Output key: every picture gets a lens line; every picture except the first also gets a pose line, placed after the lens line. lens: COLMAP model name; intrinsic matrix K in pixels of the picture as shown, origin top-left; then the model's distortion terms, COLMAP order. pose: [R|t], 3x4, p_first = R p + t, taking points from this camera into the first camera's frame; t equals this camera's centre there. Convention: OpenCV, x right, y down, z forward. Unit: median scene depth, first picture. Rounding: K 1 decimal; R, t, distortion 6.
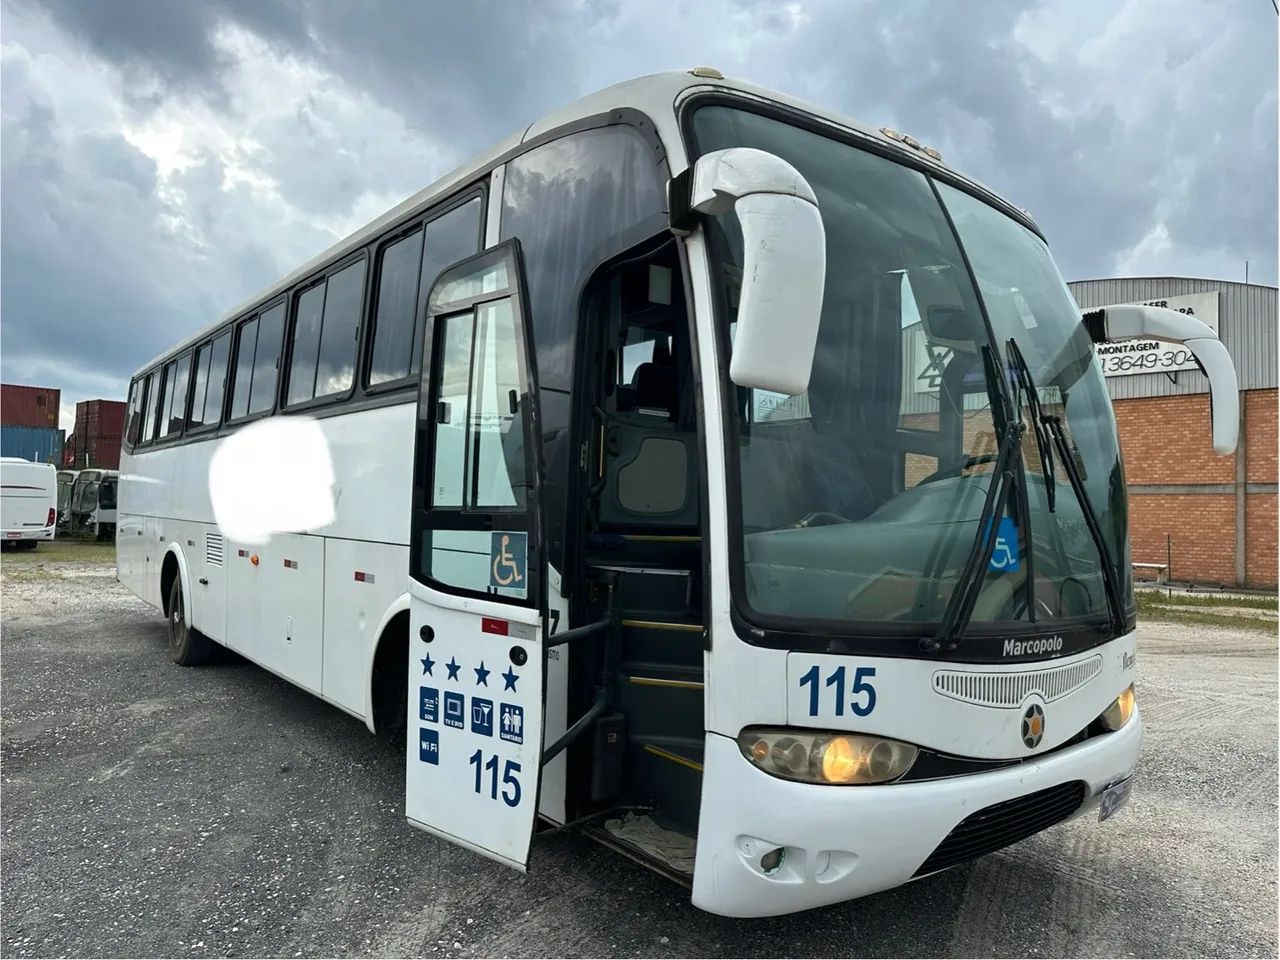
lens RADIAL K [[871.5, 0, 644.3], [0, 871.5, 481.8], [0, 0, 1]] dist [0.065103, -0.039516]
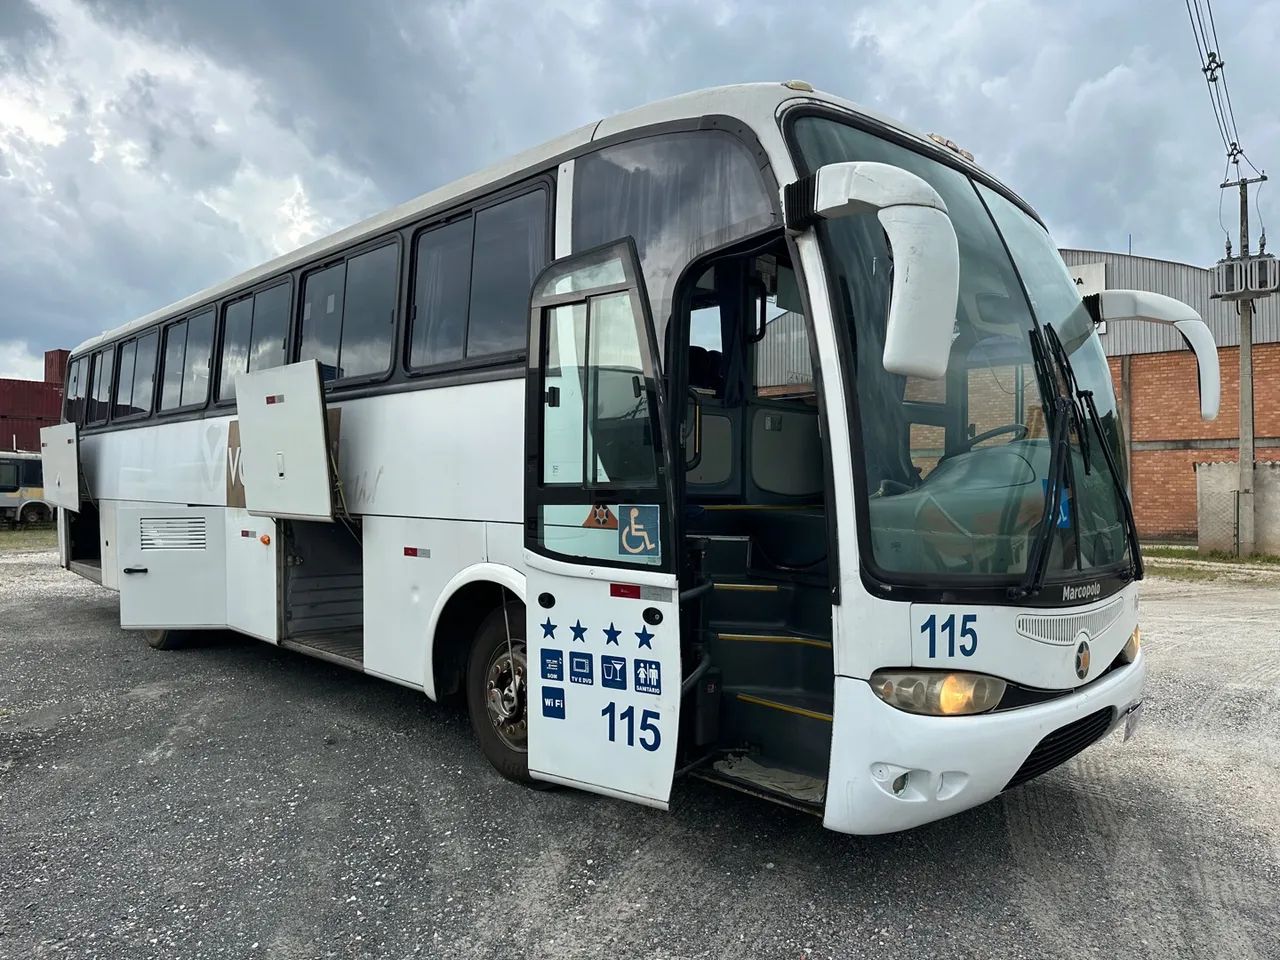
lens RADIAL K [[871.5, 0, 638.2], [0, 871.5, 467.0], [0, 0, 1]] dist [0.065103, -0.039516]
pose [[0.994713, -0.023234, 0.100026, -0.248785], [0.021339, 0.999573, 0.019978, -0.011730], [-0.100448, -0.017738, 0.994784, -0.087840]]
